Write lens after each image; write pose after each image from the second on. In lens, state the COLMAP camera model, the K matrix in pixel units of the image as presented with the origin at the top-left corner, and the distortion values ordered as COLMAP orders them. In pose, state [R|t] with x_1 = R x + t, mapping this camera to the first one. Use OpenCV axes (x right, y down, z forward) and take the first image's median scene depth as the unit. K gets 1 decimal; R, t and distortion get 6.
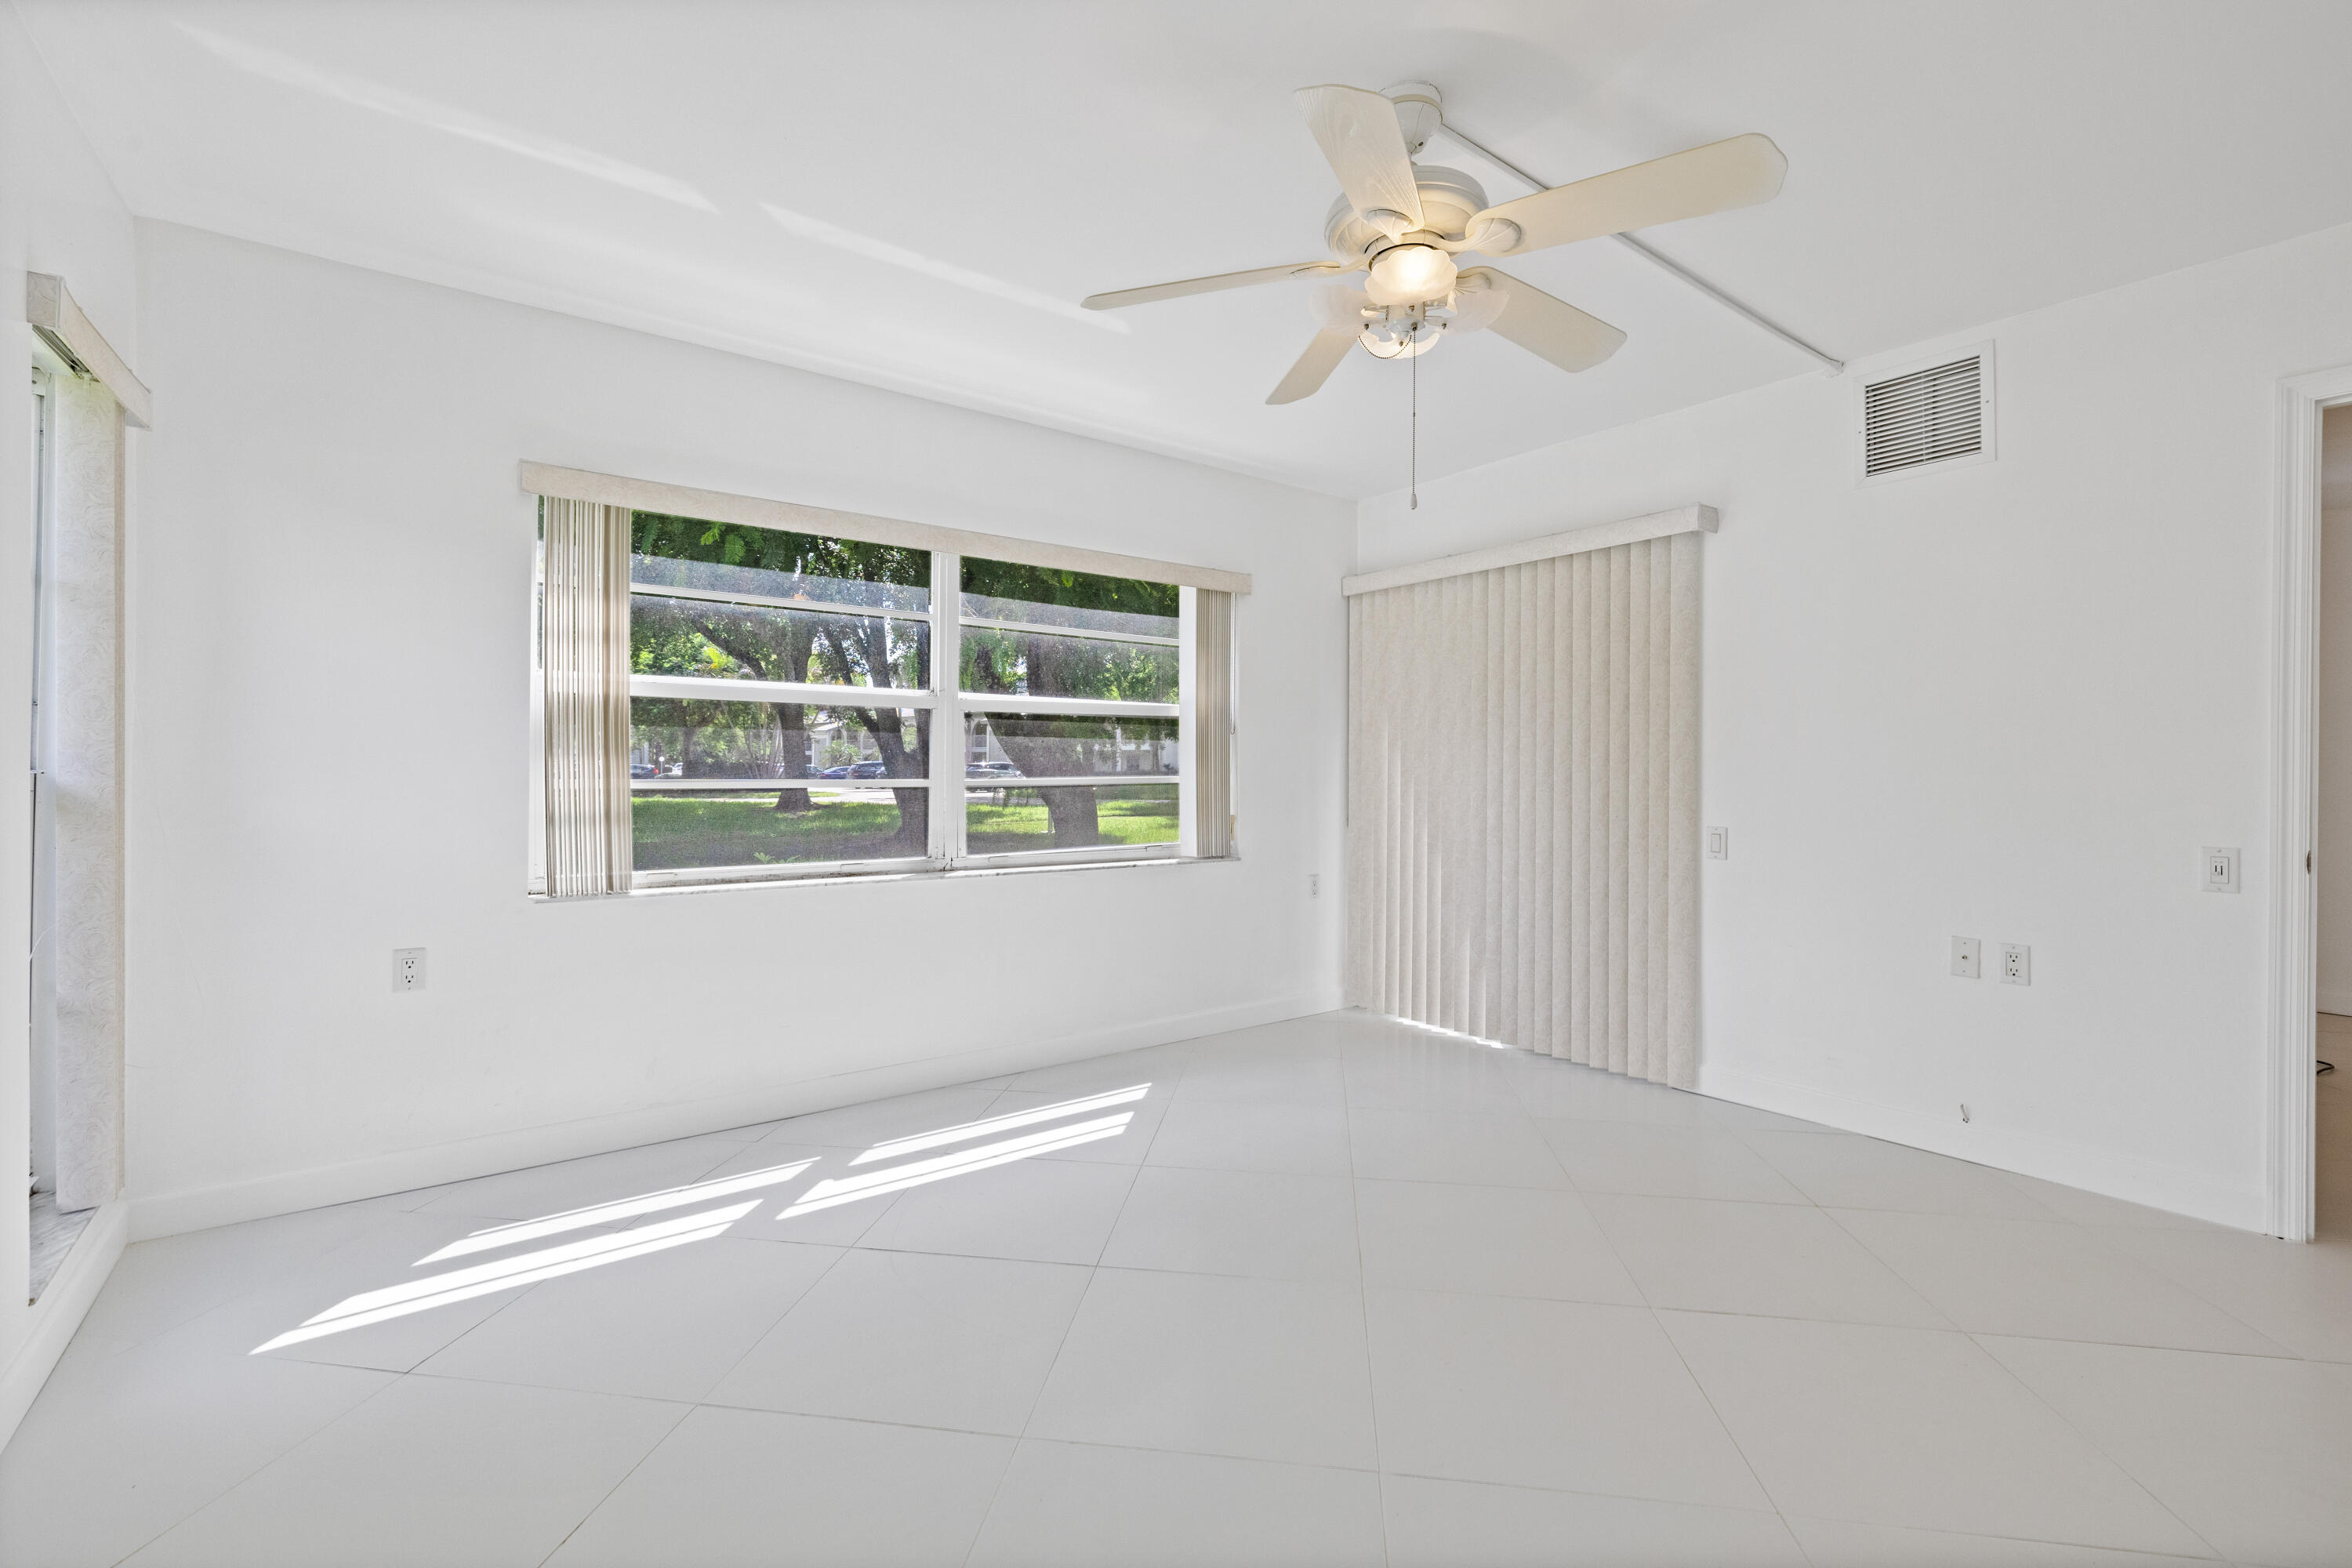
lens RADIAL K [[1004.2, 0, 1183.2], [0, 1004.2, 775.6], [0, 0, 1]] dist [-0.002602, -0.000199]
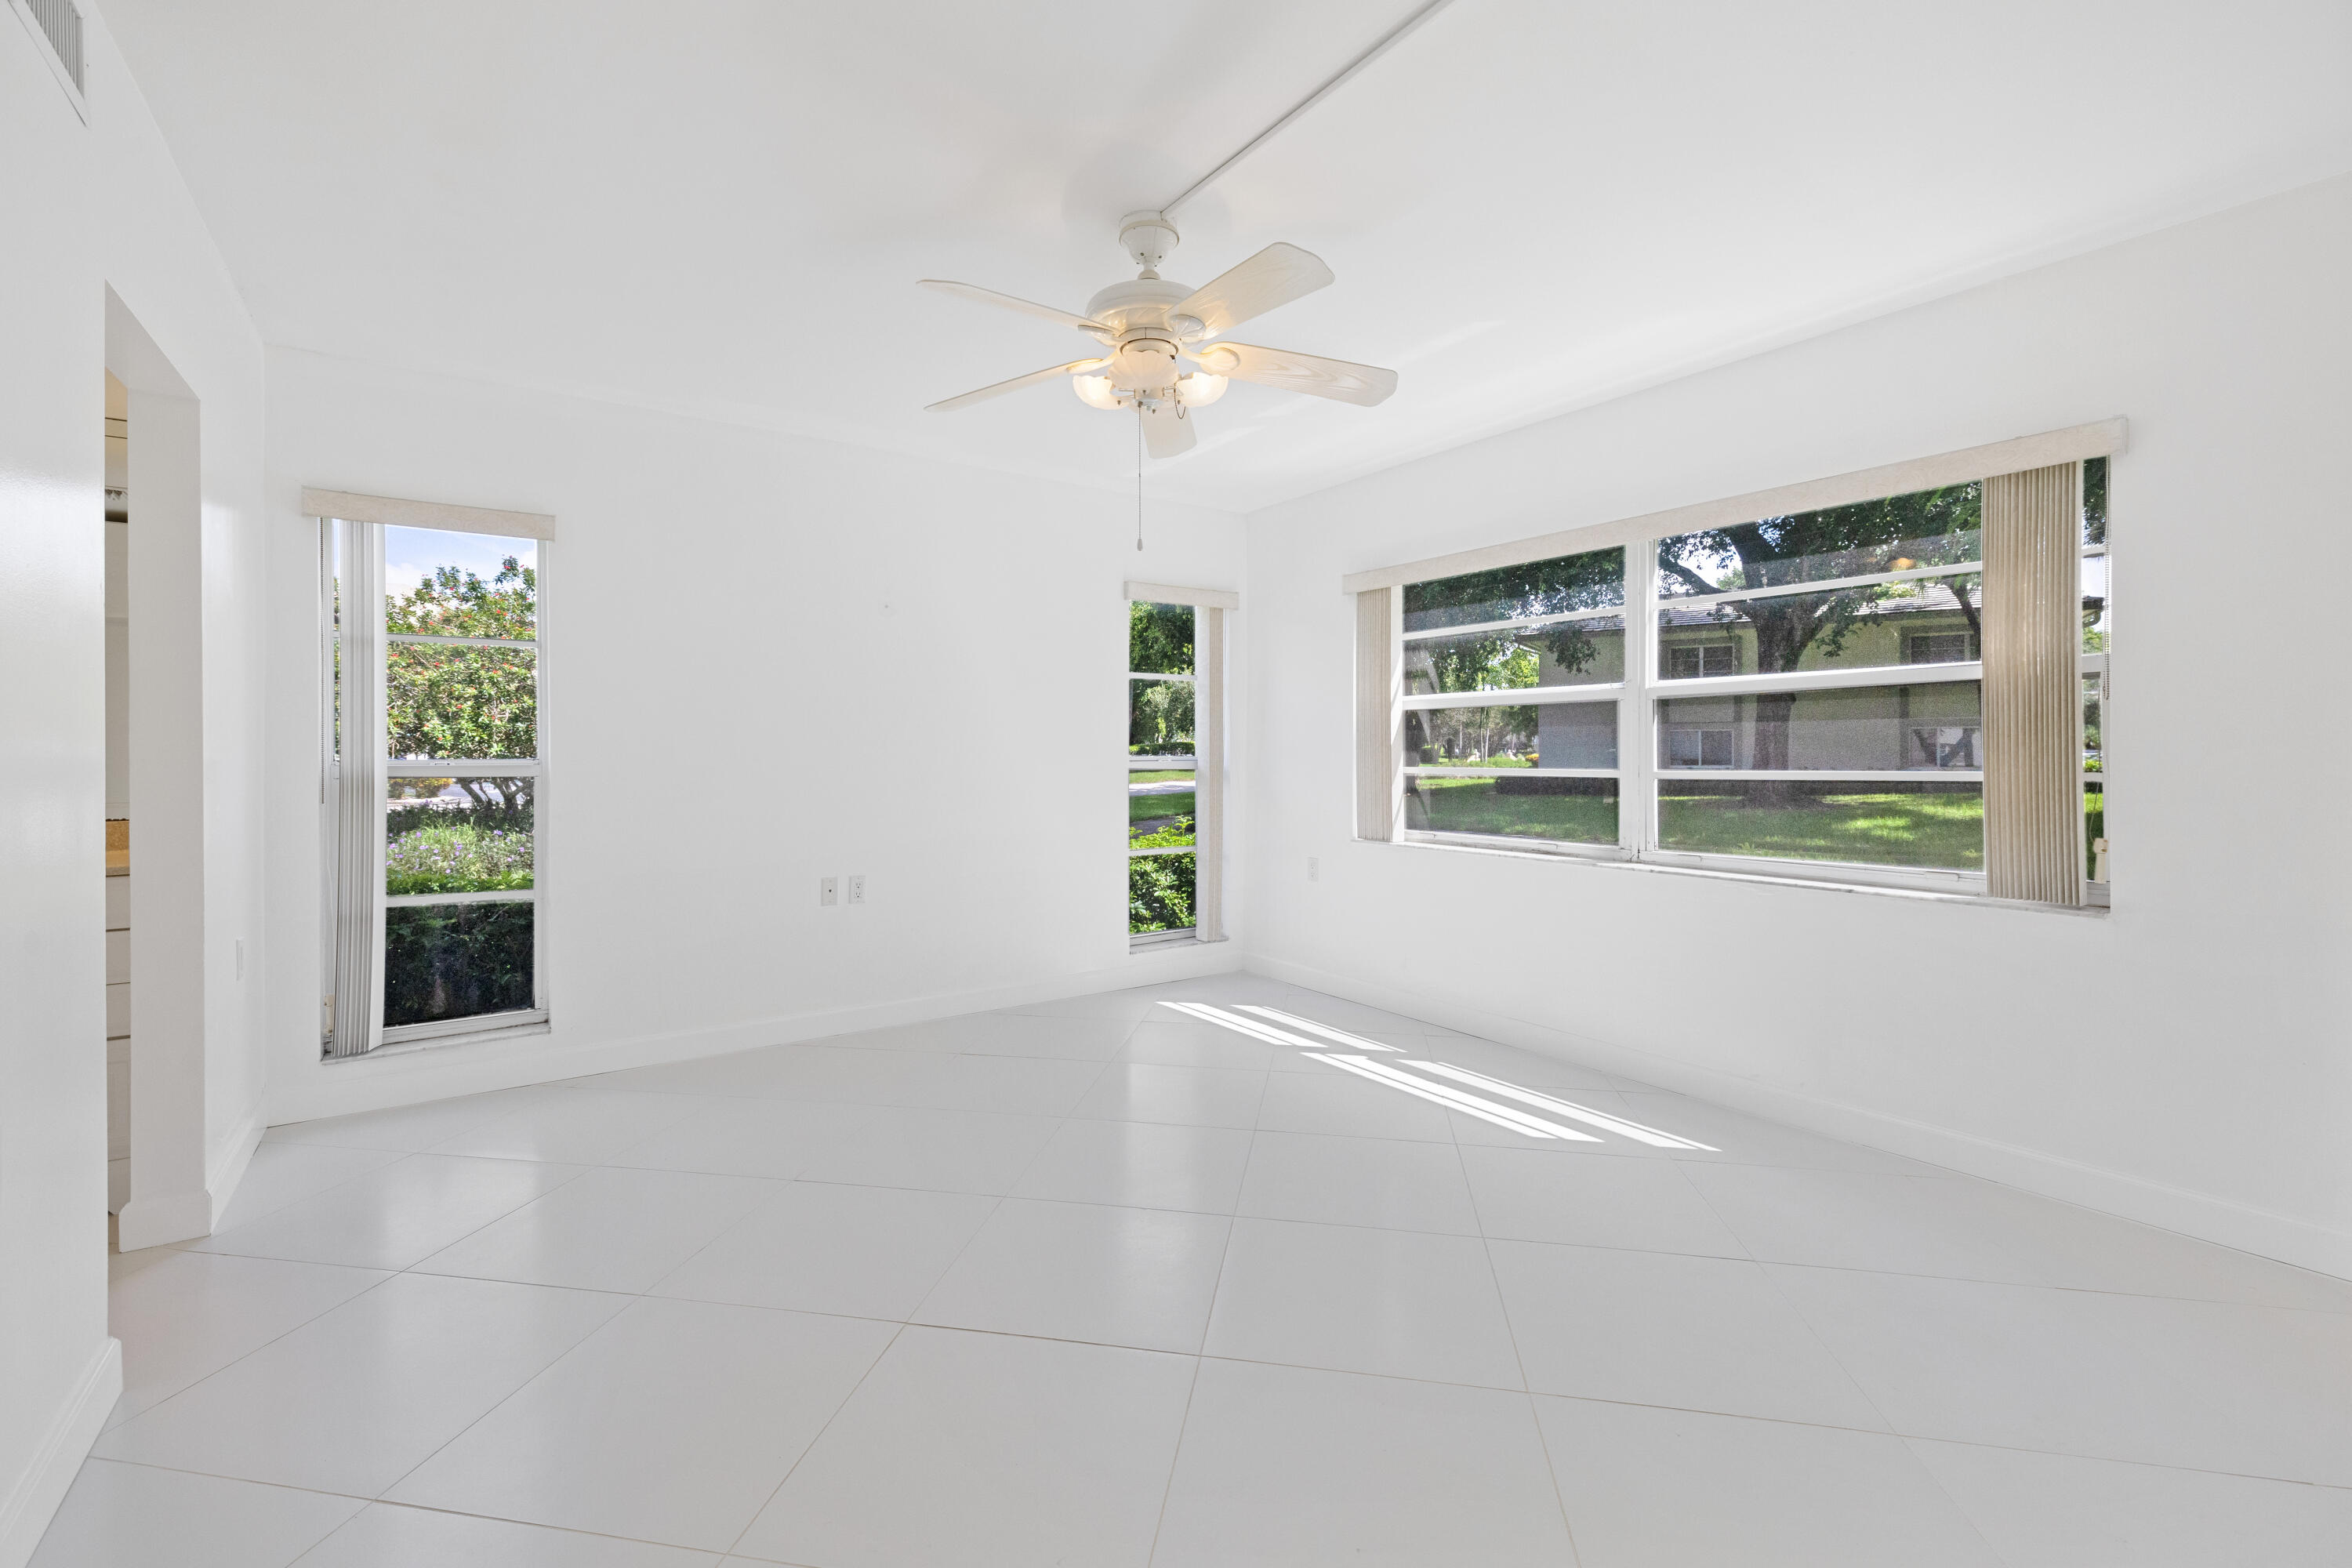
lens RADIAL K [[1004.2, 0, 1182.4], [0, 1004.2, 762.5], [0, 0, 1]] dist [-0.002602, -0.000199]
pose [[-0.014274, 0.002629, -0.999895, 0.795511], [-0.011709, 0.999928, 0.002796, -0.002099], [0.999830, 0.011748, -0.014242, 0.590287]]
